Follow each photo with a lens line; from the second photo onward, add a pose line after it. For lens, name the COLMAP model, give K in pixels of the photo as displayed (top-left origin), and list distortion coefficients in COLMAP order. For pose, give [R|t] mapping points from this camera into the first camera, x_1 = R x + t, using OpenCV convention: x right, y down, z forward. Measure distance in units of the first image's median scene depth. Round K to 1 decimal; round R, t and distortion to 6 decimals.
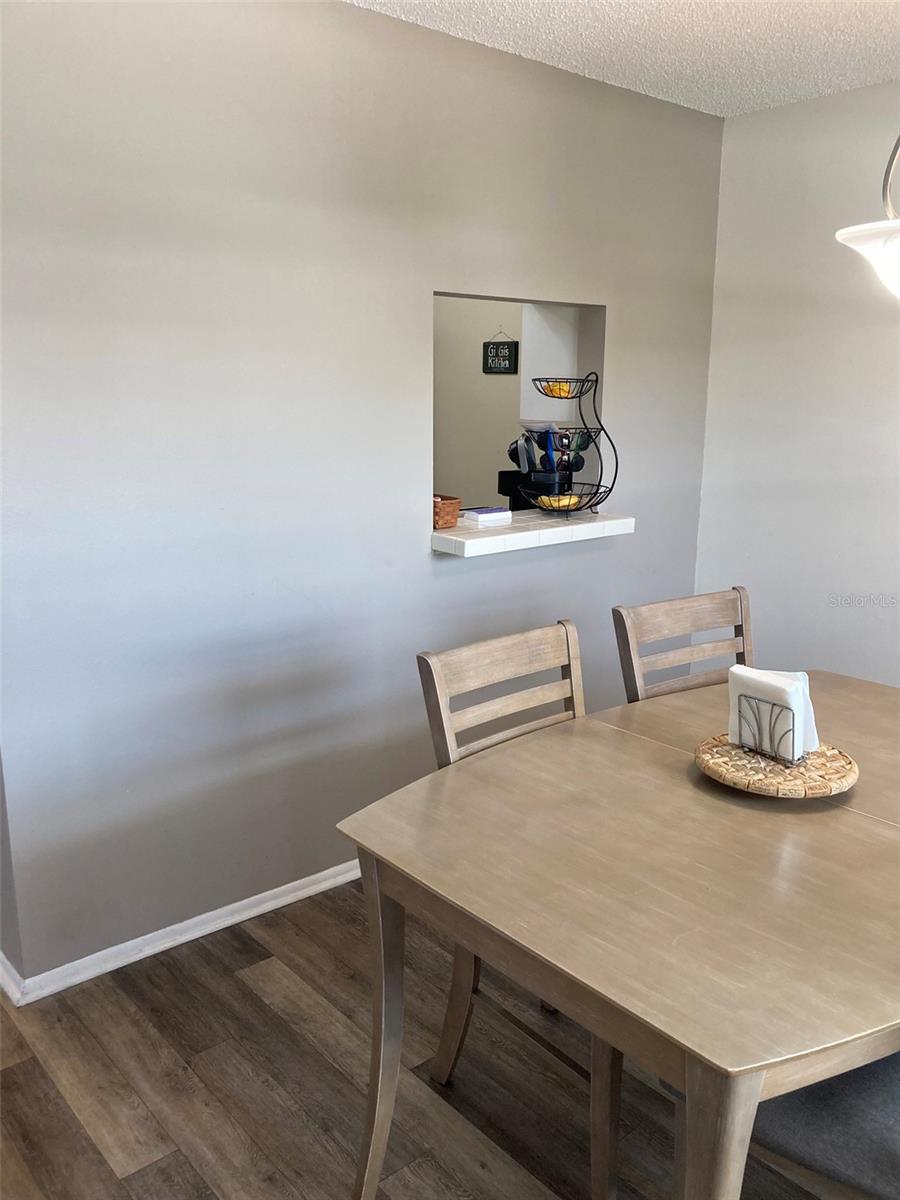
lens RADIAL K [[985.4, 0, 451.8], [0, 985.4, 604.6], [0, 0, 1]] dist [0.019546, -0.032815]
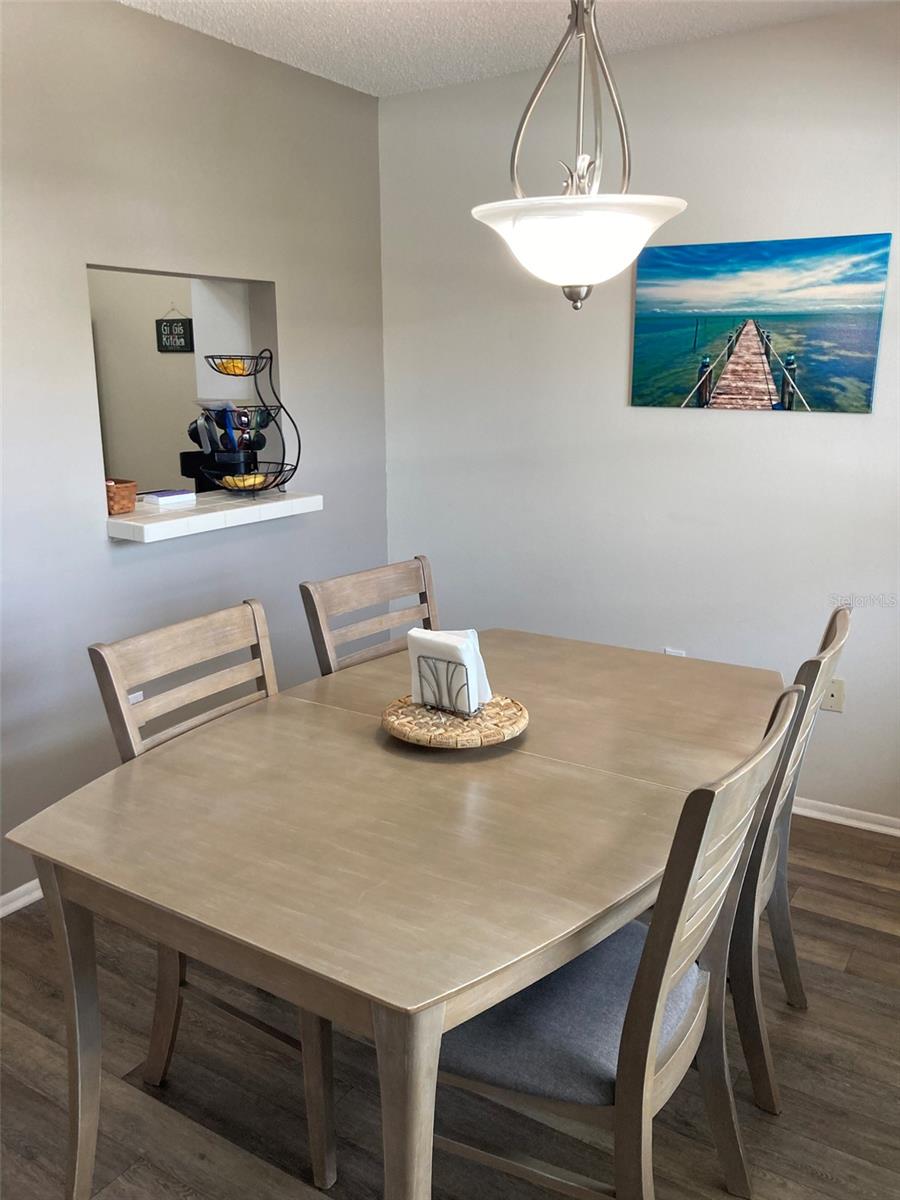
lens RADIAL K [[985.4, 0, 442.4], [0, 985.4, 609.0], [0, 0, 1]] dist [0.019546, -0.032815]
pose [[0.957531, -0.080379, 0.276900, 0.029845], [0.073997, 0.996698, 0.033438, 0.008072], [-0.278673, -0.011529, 0.960317, -0.005227]]
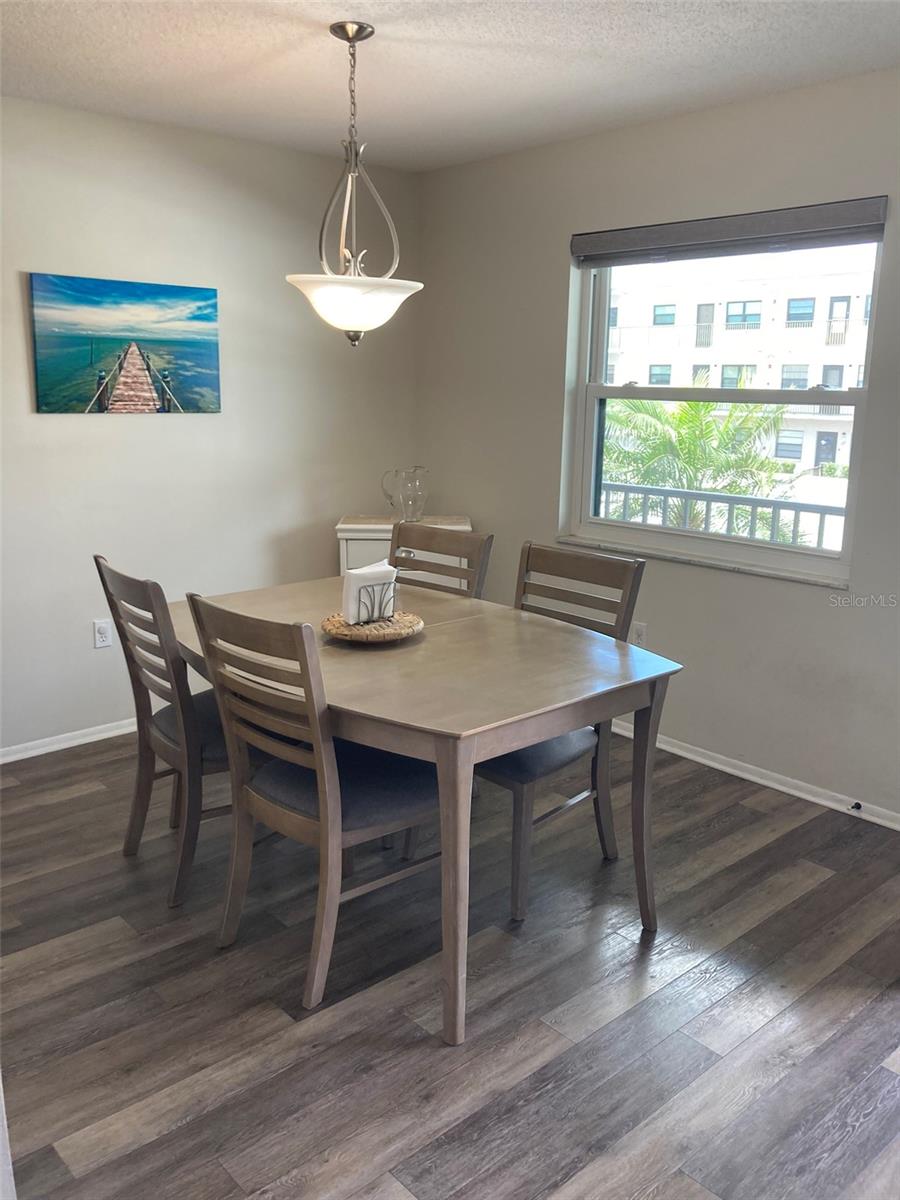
lens RADIAL K [[985.4, 0, 458.3], [0, 985.4, 594.6], [0, 0, 1]] dist [0.019546, -0.032815]
pose [[-0.033645, -0.226502, 0.973429, -1.065064], [0.206349, 0.951421, 0.228513, -0.190440], [-0.977900, 0.208555, 0.014728, 0.778304]]
